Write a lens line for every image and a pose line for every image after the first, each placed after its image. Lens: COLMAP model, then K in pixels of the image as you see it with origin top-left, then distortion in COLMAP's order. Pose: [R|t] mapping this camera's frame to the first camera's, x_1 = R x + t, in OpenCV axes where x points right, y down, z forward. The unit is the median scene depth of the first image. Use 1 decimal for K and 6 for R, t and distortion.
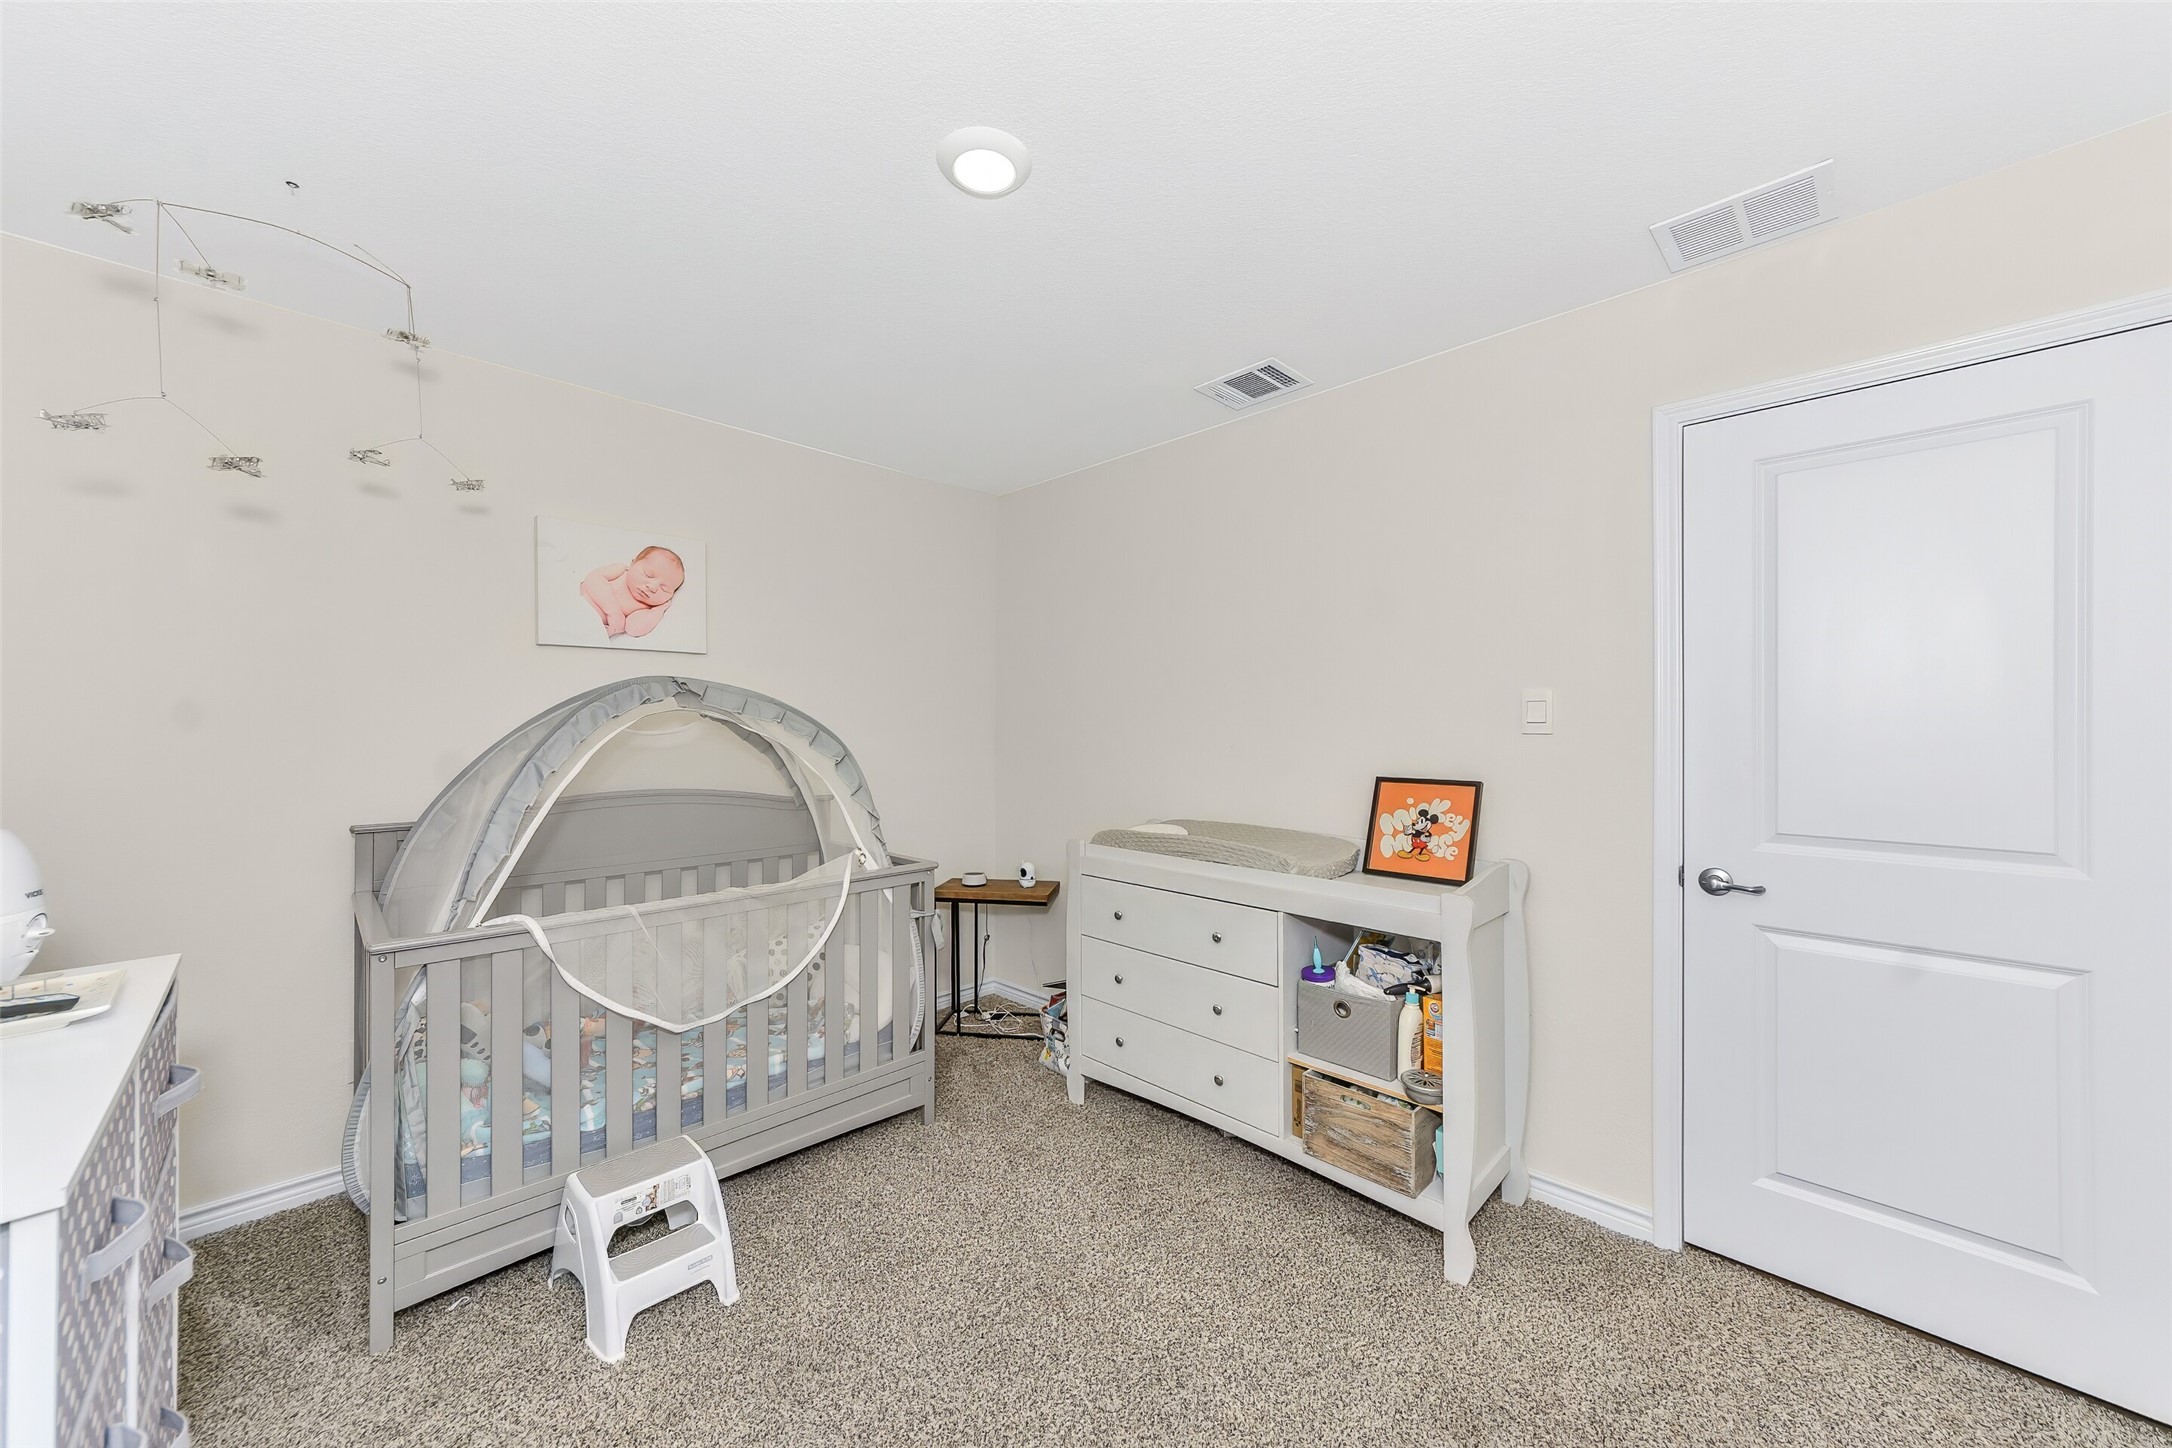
lens RADIAL K [[781.7, 0, 1095.6], [0, 781.7, 733.6], [0, 0, 1]] dist [0.000124, -0.000003]
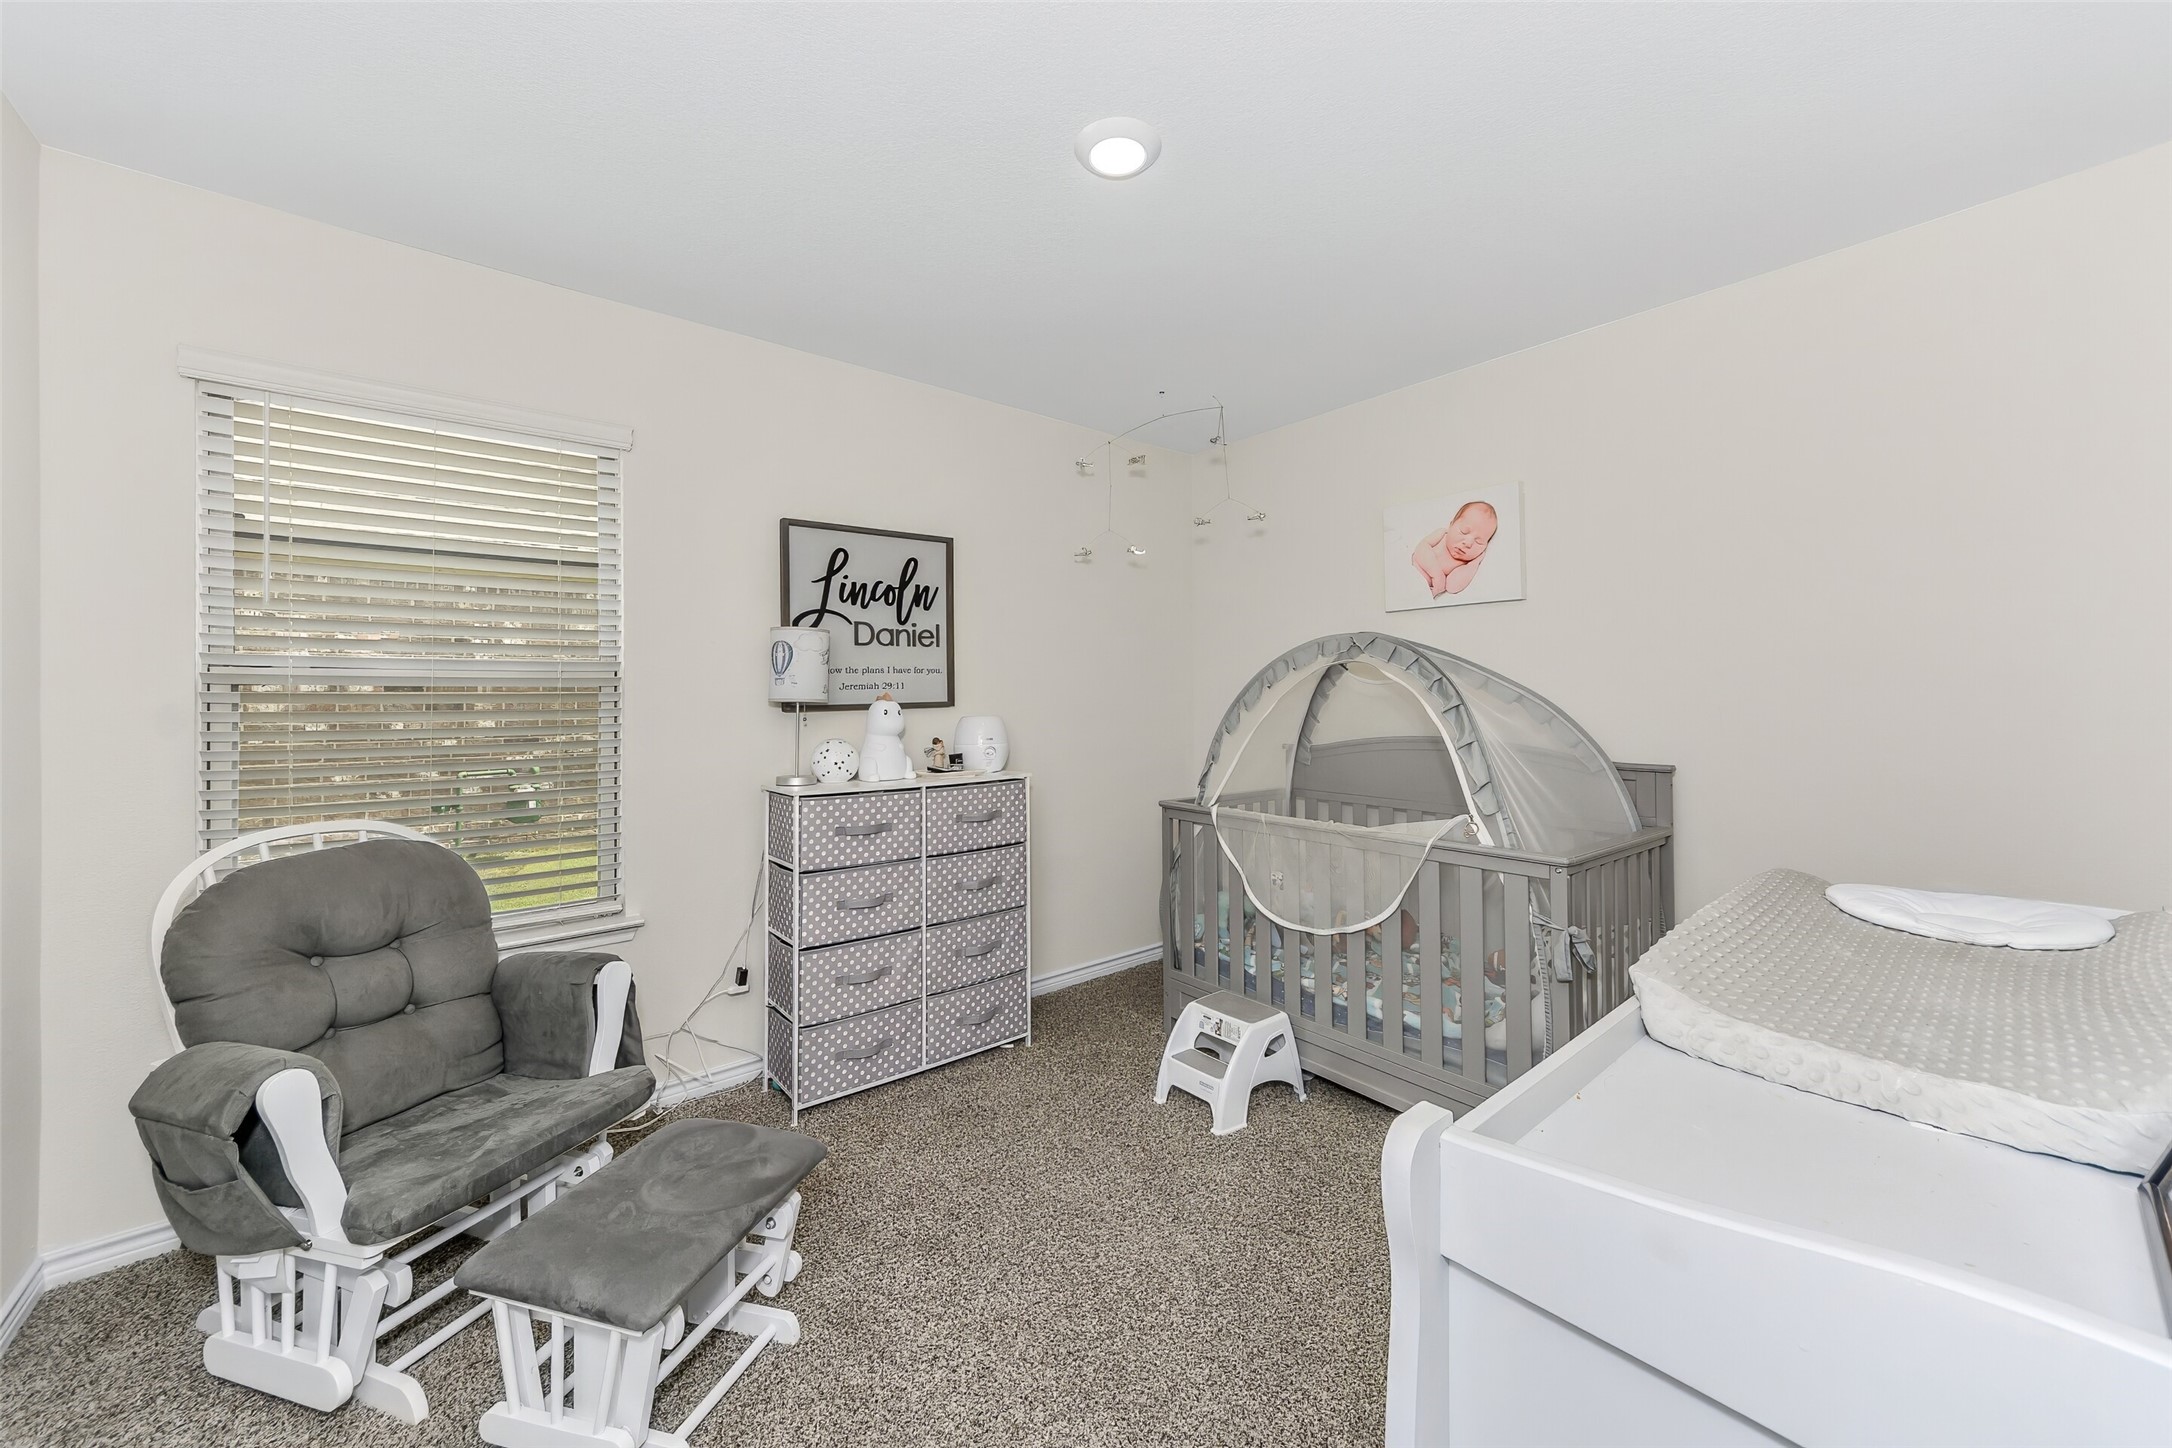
lens RADIAL K [[811.4, 0, 1076.8], [0, 811.4, 706.1], [0, 0, 1]] dist [-0.000614, -0.000156]
pose [[-0.113059, 0.013053, -0.993502, 0.679364], [-0.000328, 0.999913, 0.013174, 0.017787], [0.993588, 0.001815, -0.113045, 0.736097]]
